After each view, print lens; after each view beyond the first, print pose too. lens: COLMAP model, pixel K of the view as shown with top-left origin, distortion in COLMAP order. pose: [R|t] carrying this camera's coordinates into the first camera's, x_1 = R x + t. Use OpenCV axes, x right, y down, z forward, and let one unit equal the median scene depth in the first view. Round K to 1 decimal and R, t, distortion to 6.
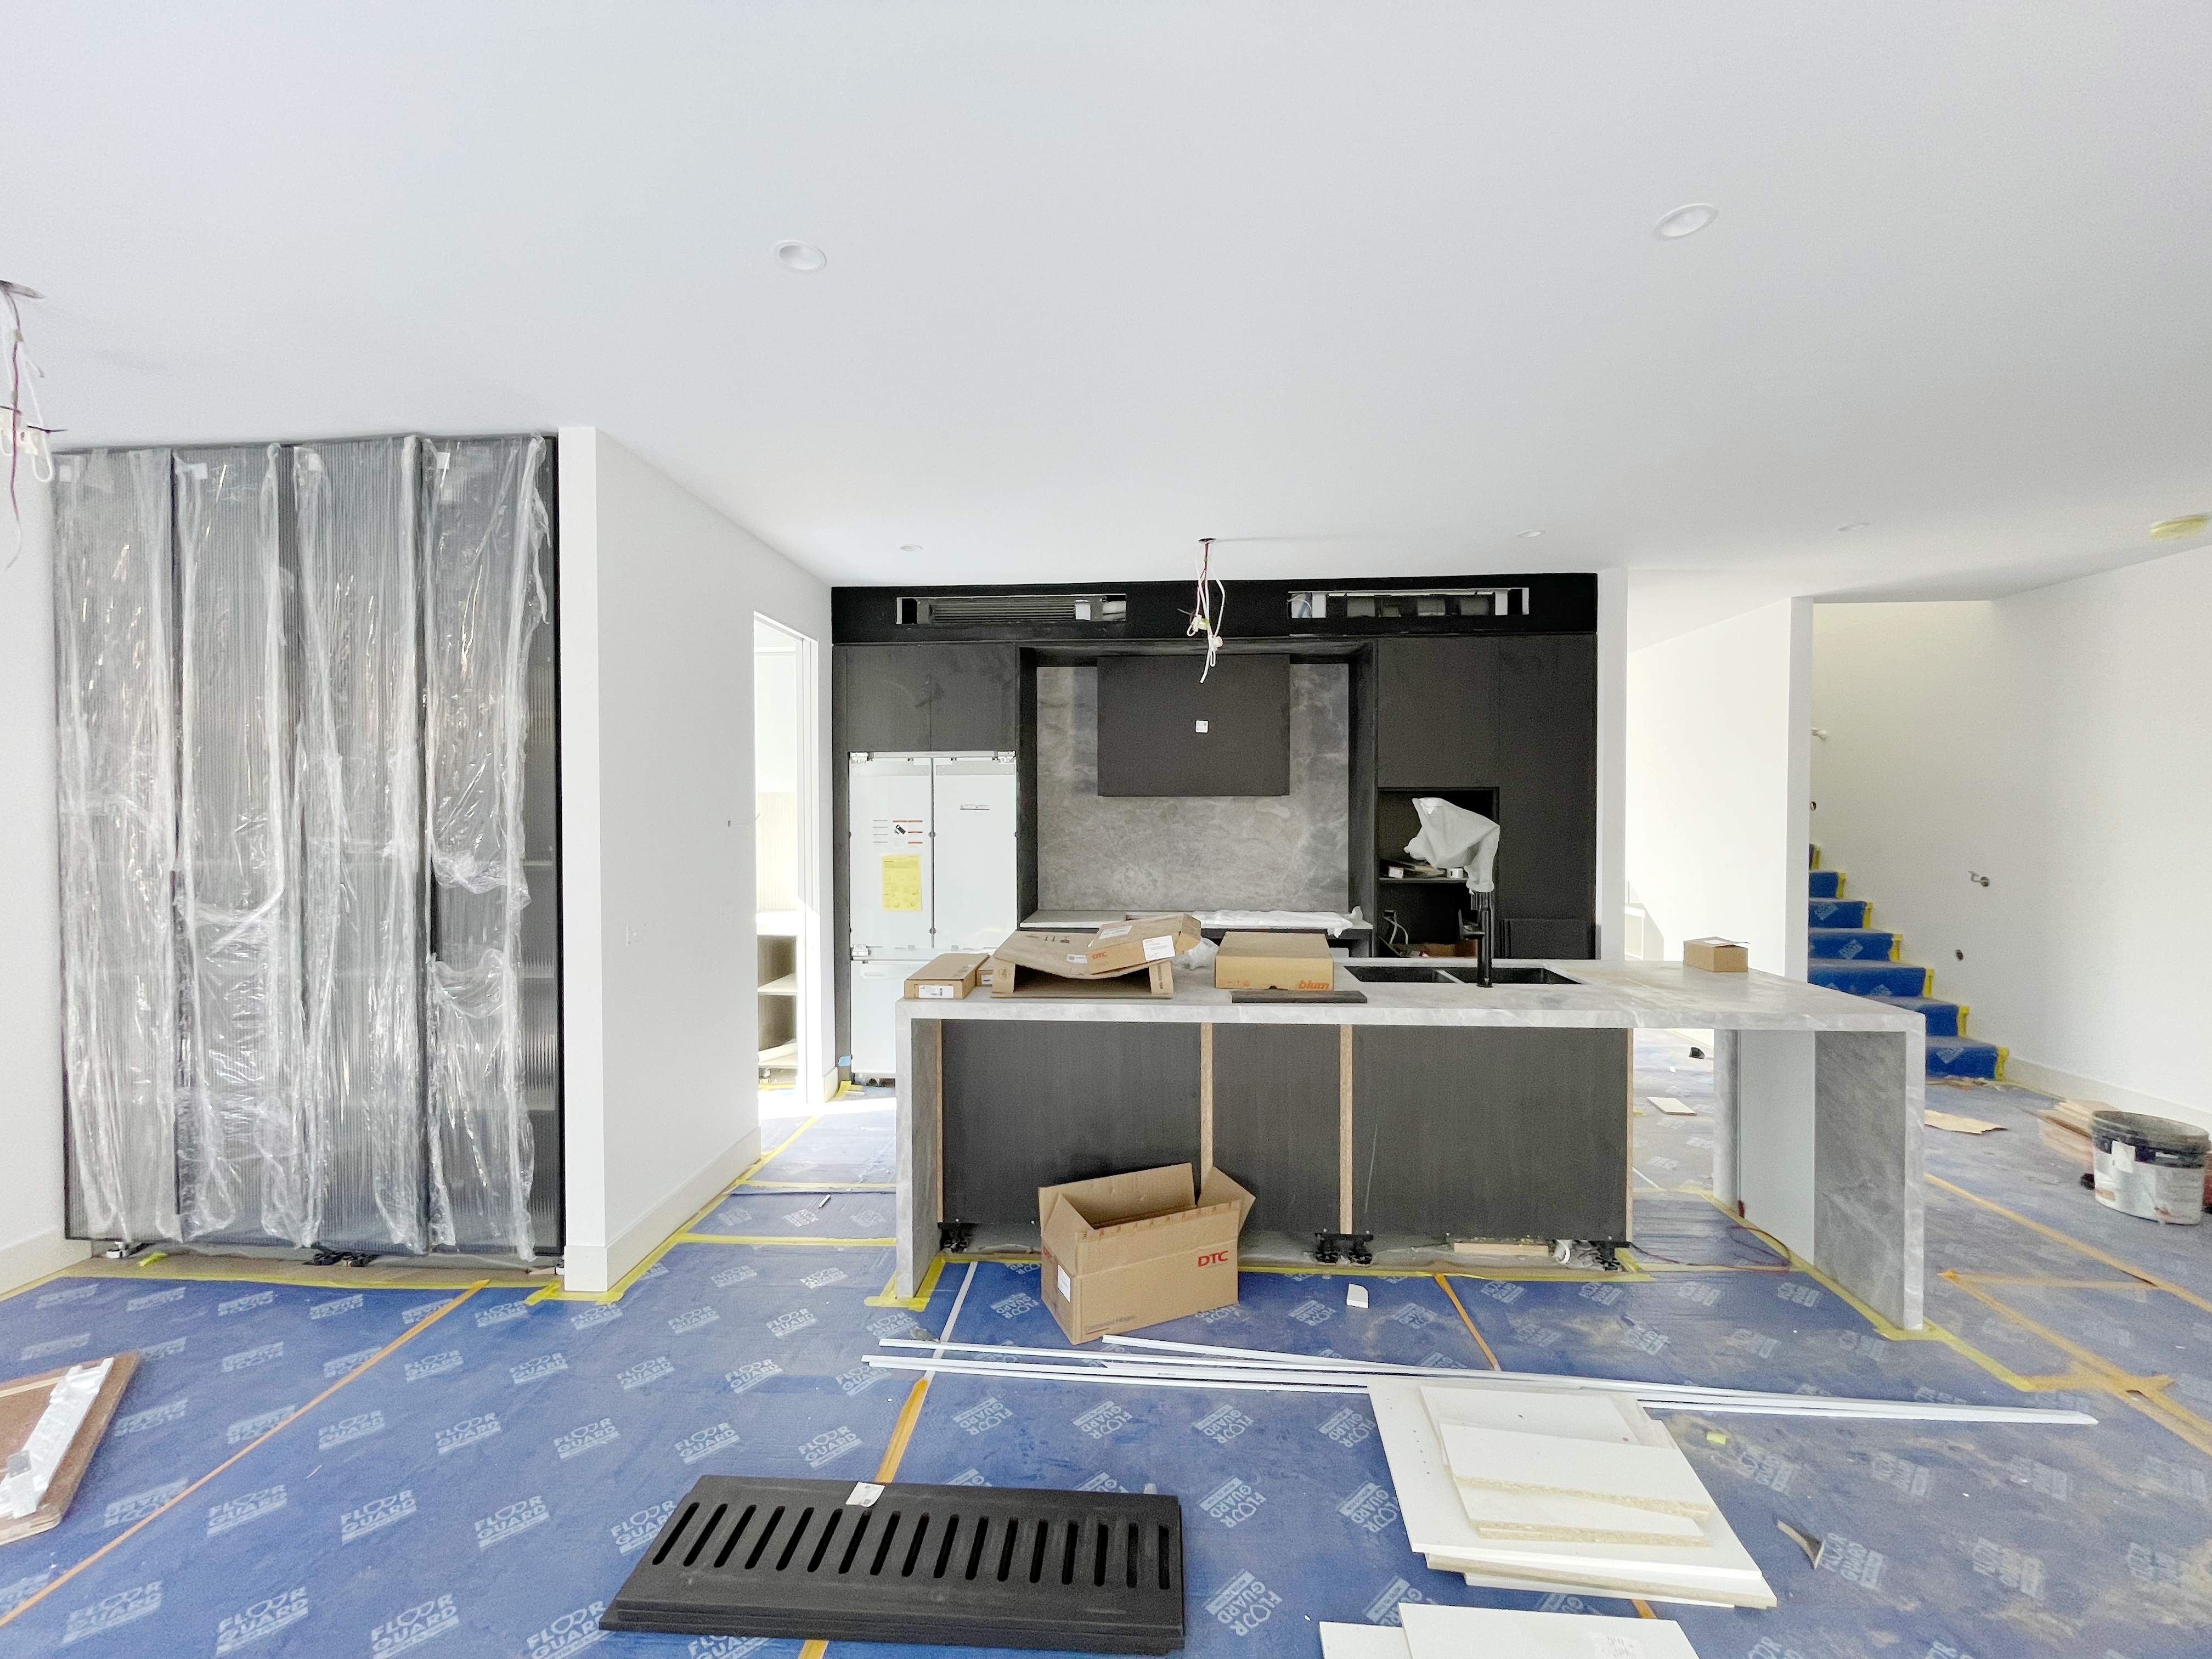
lens RADIAL K [[897.8, 0, 1103.2], [0, 897.8, 827.0], [0, 0, 1]] dist [-0.008629, -0.000229]
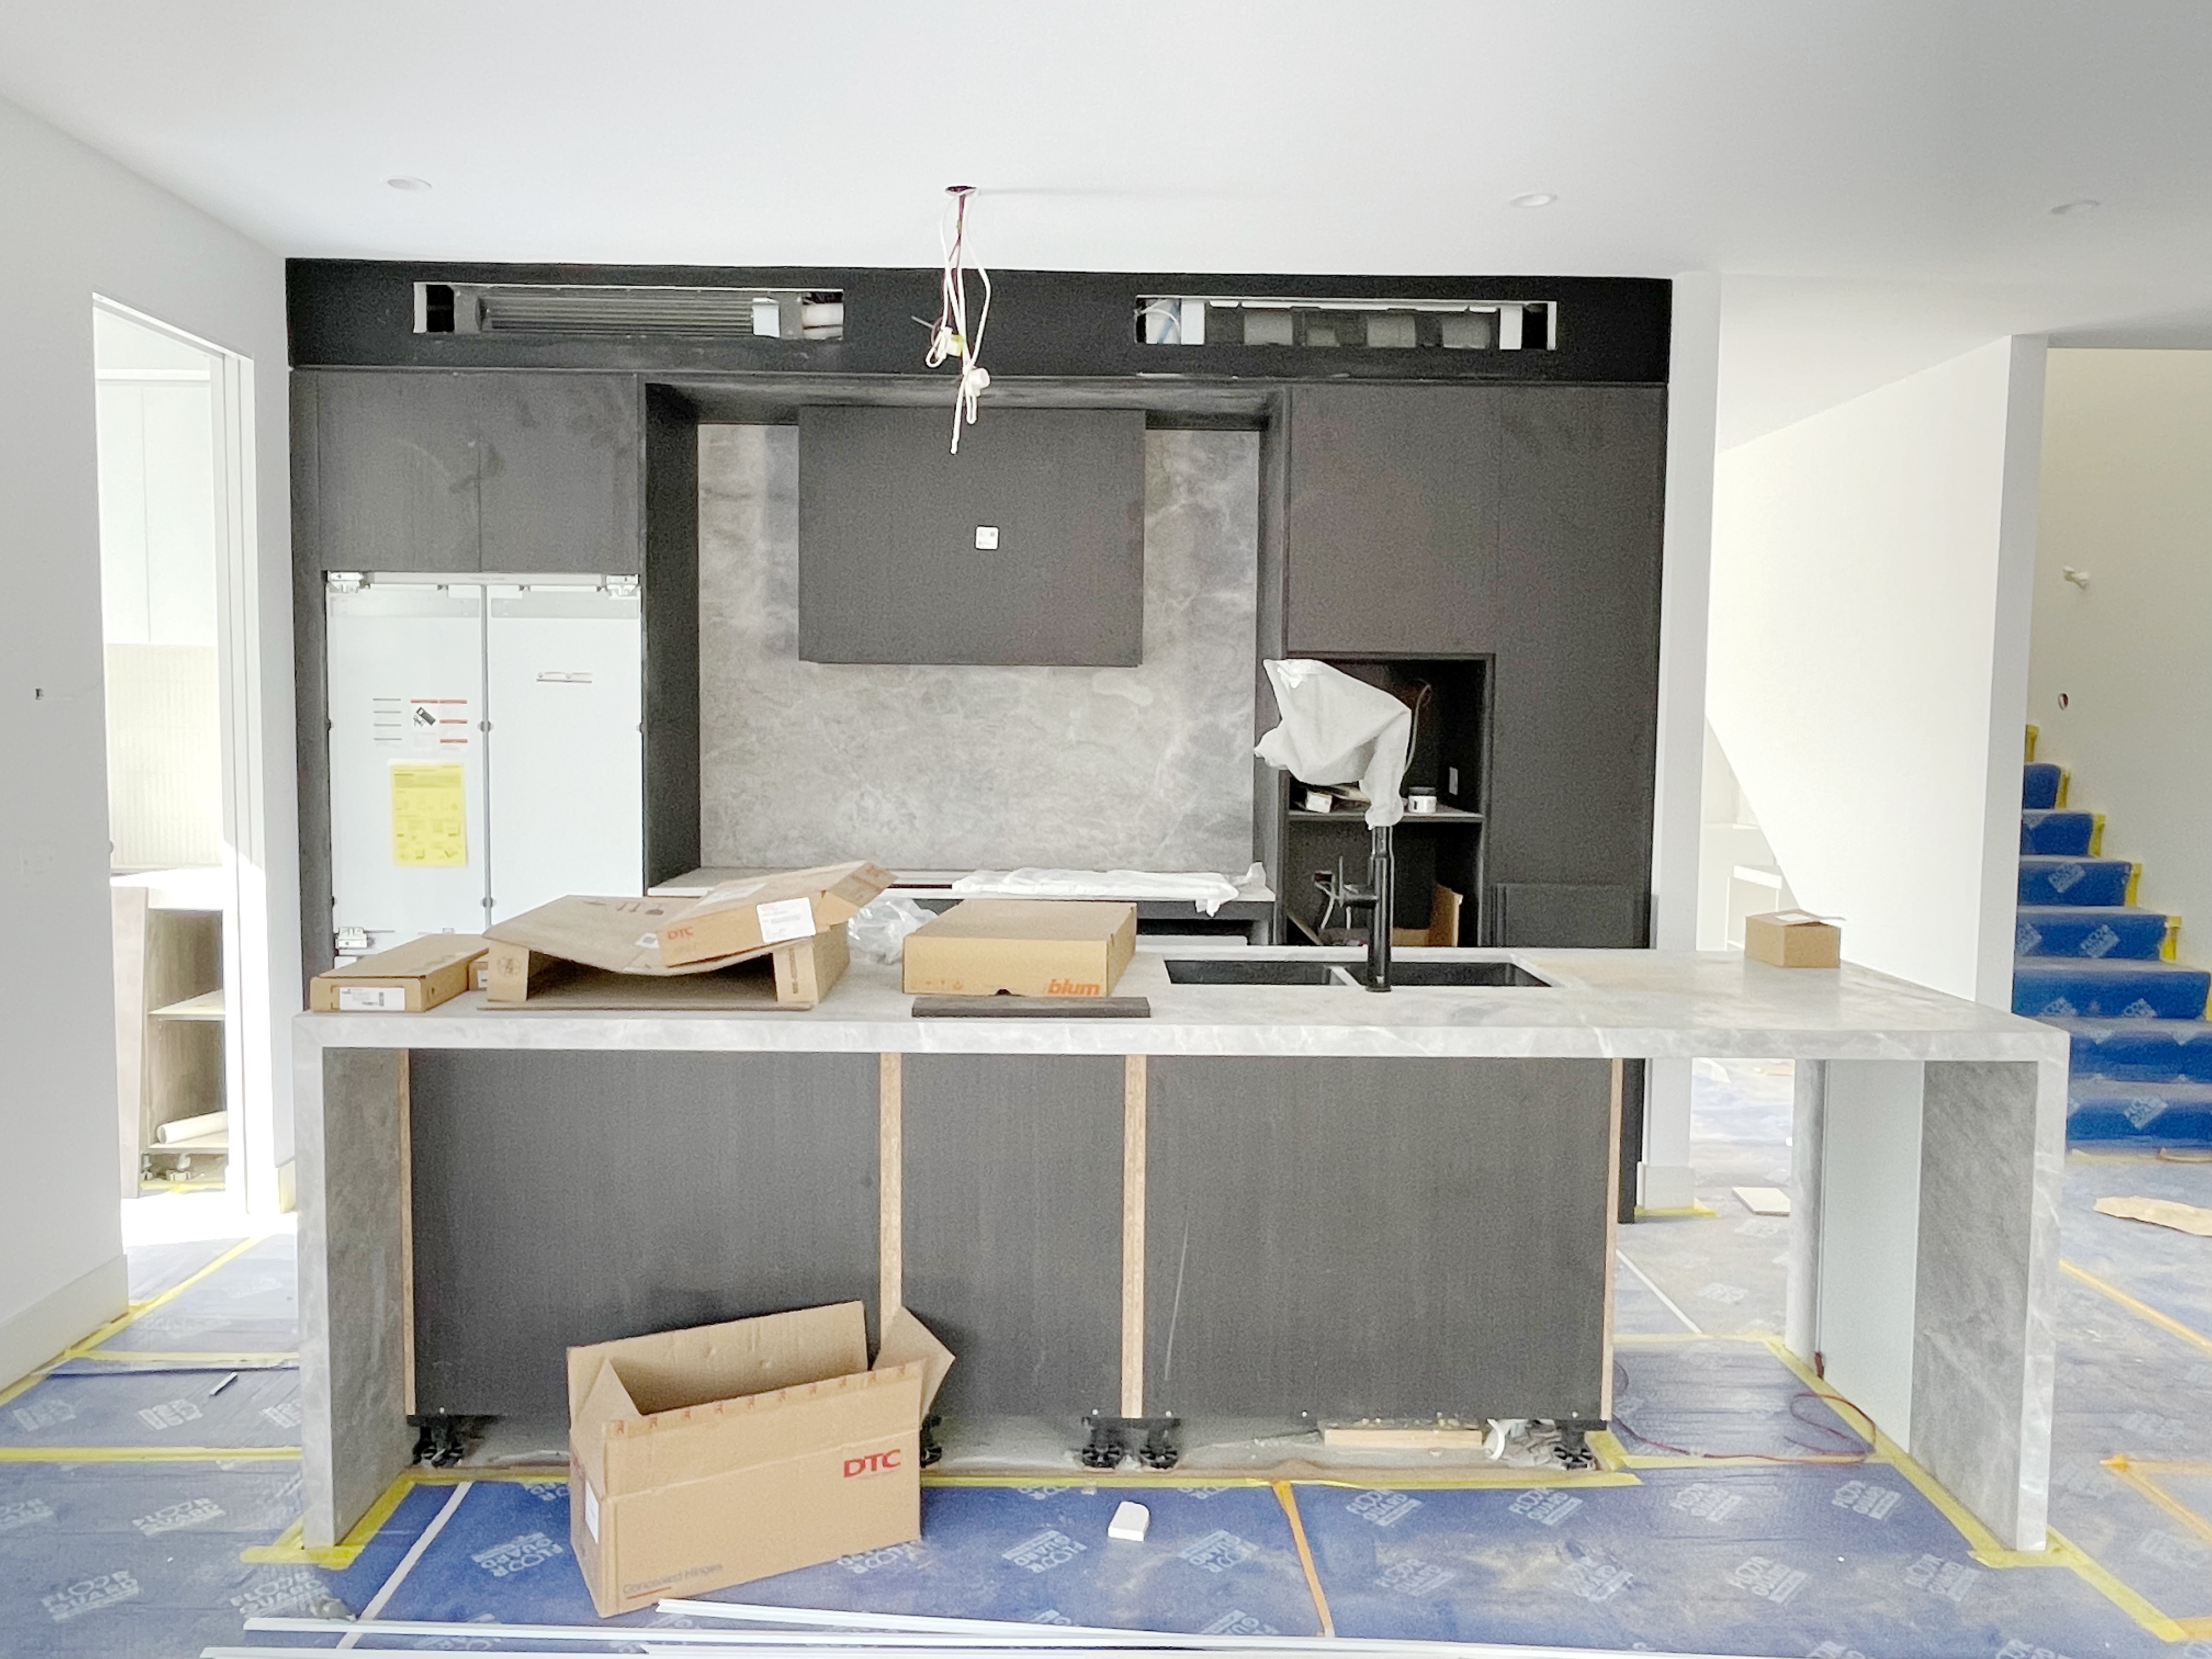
lens RADIAL K [[1596.0, 0, 1102.8], [0, 1596.0, 825.4], [0, 0, 1]] dist [-0.000430, -0.010617]
pose [[0.996553, 0.006630, 0.082697, 0.141650], [-0.011052, 0.998526, 0.053137, 0.017482], [-0.082222, -0.053868, 0.995157, 0.002594]]
